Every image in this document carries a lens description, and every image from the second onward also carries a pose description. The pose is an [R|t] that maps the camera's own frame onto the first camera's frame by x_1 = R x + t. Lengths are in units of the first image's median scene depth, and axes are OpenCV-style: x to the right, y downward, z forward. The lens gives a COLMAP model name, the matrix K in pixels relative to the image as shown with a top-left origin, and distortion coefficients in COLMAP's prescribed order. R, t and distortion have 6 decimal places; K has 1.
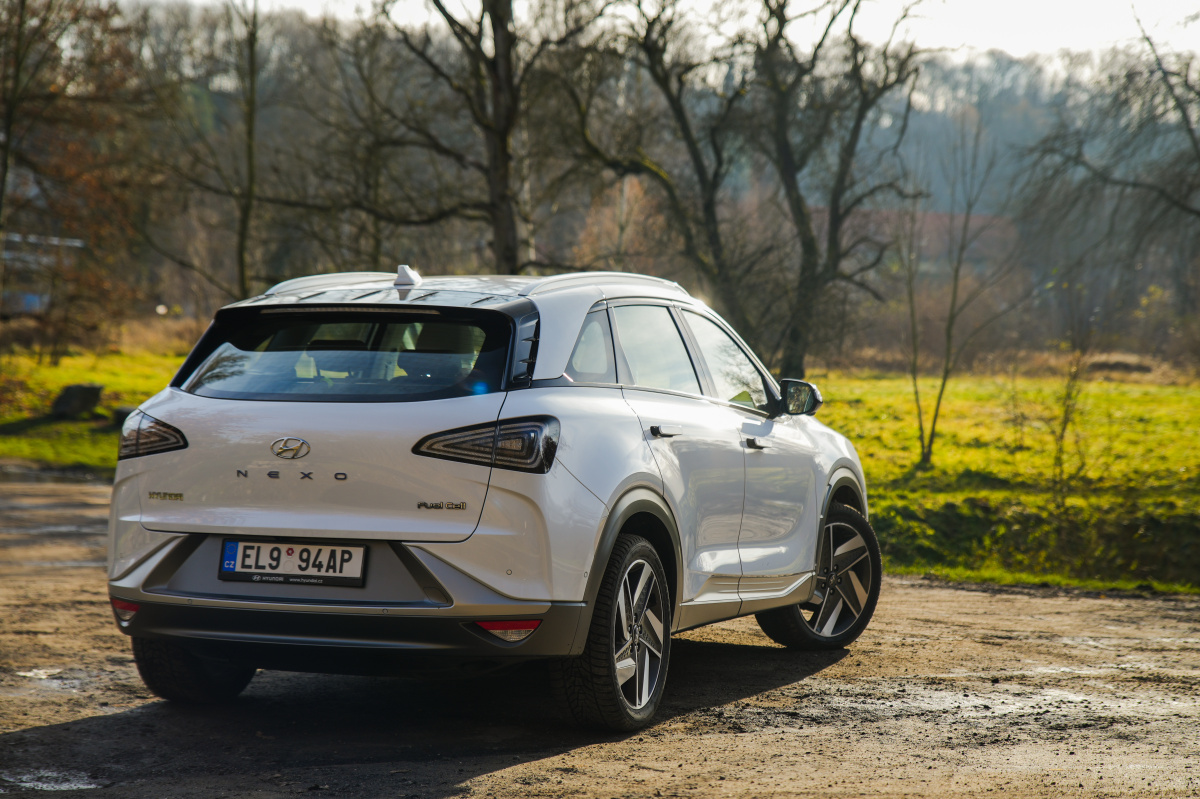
lens RADIAL K [[2327.1, 0, 599.5], [0, 2327.1, 396.7], [0, 0, 1]] dist [-0.082563, 0.000000]
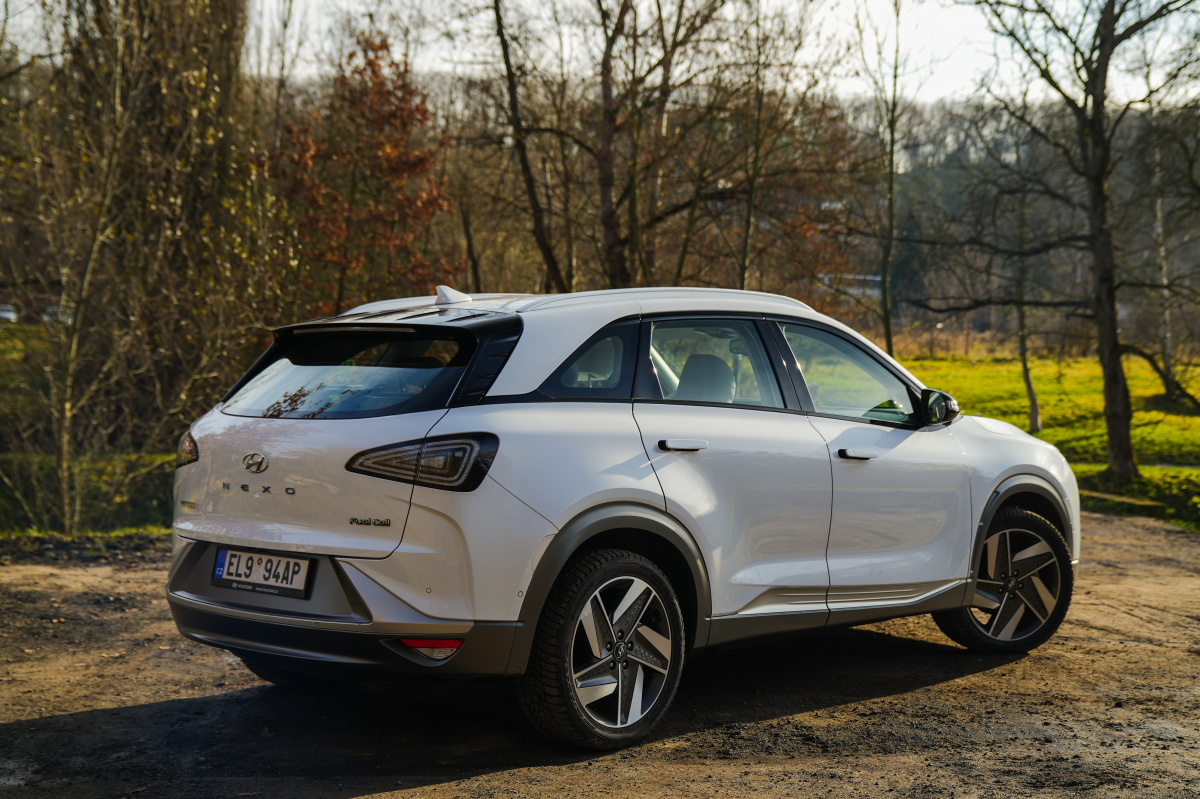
lens RADIAL K [[1678.6, 0, 600.8], [0, 1678.6, 403.5], [0, 0, 1]] dist [0.119593, 0.000000]
pose [[0.931277, 0.000398, -0.364311, 0.264223], [0.003085, 0.999955, 0.008978, -0.009881], [0.364298, -0.009485, 0.931234, 0.321546]]
